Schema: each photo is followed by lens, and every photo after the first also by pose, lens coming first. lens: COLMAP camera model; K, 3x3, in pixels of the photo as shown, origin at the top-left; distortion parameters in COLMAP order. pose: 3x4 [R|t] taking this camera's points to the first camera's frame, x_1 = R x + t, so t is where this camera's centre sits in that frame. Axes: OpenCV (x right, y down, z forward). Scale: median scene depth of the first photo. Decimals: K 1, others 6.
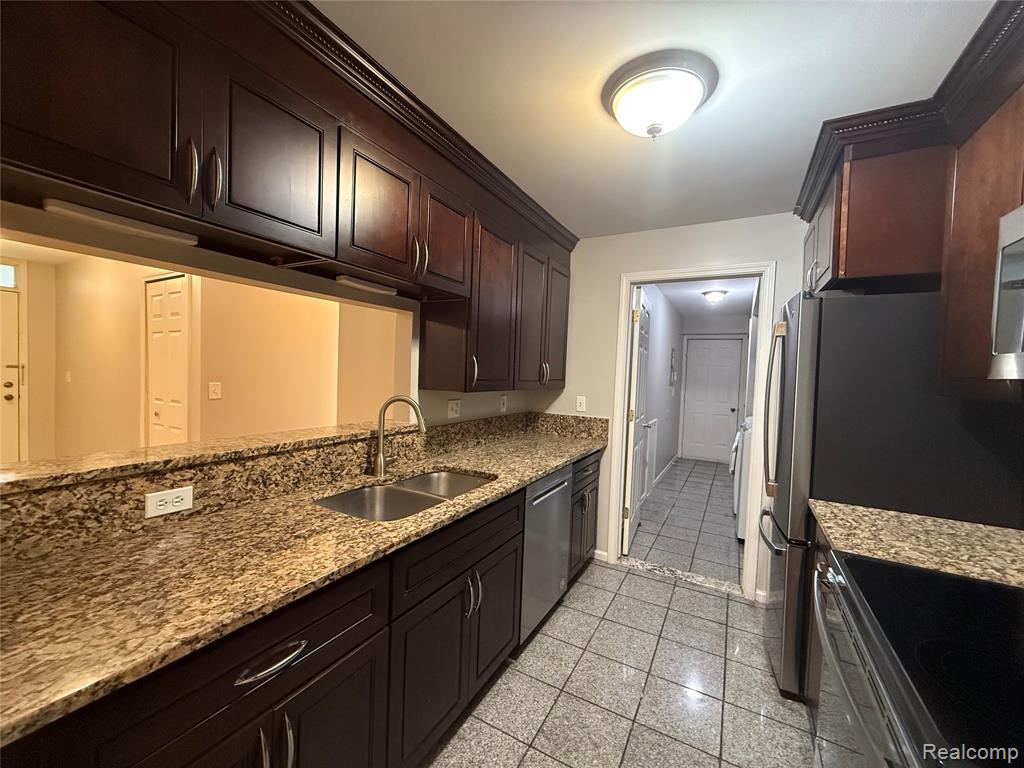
lens RADIAL K [[409.7, 0, 515.0], [0, 409.7, 382.9], [0, 0, 1]] dist [-0.003217, 0.000048]
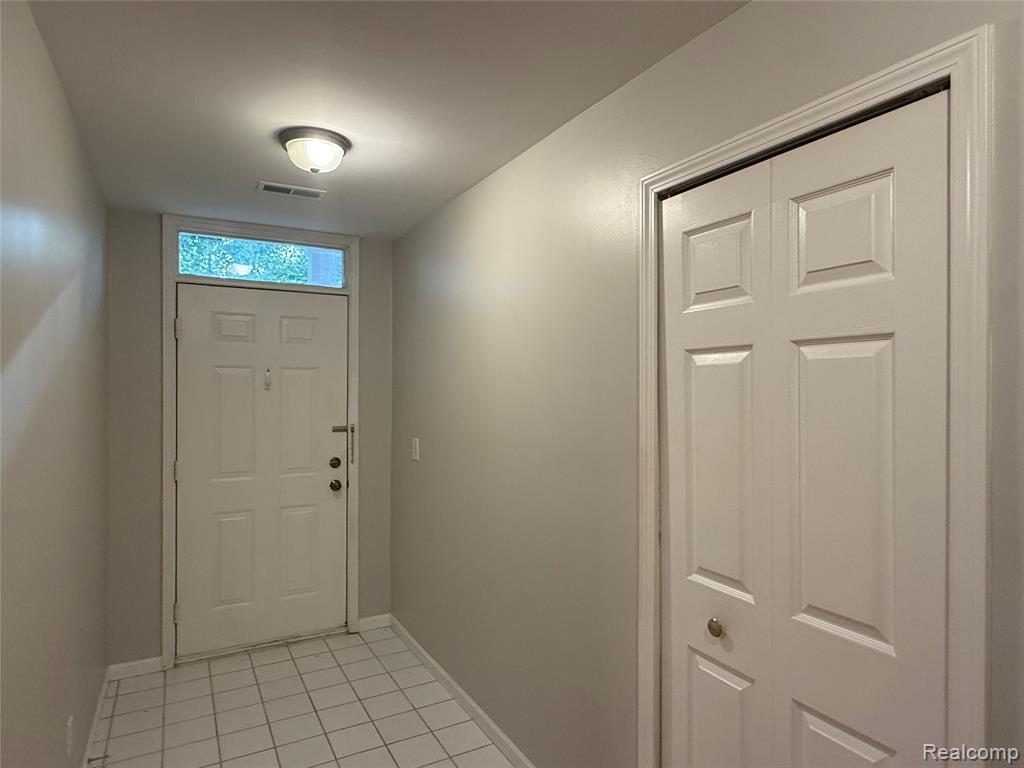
lens RADIAL K [[601.3, 0, 513.9], [0, 601.3, 386.7], [0, 0, 1]] dist [-0.003574, -0.000728]
pose [[0.847411, -0.029715, -0.530105, -0.669727], [0.008576, 0.999068, -0.042294, -0.069255], [0.530868, 0.031294, 0.846877, 0.483961]]
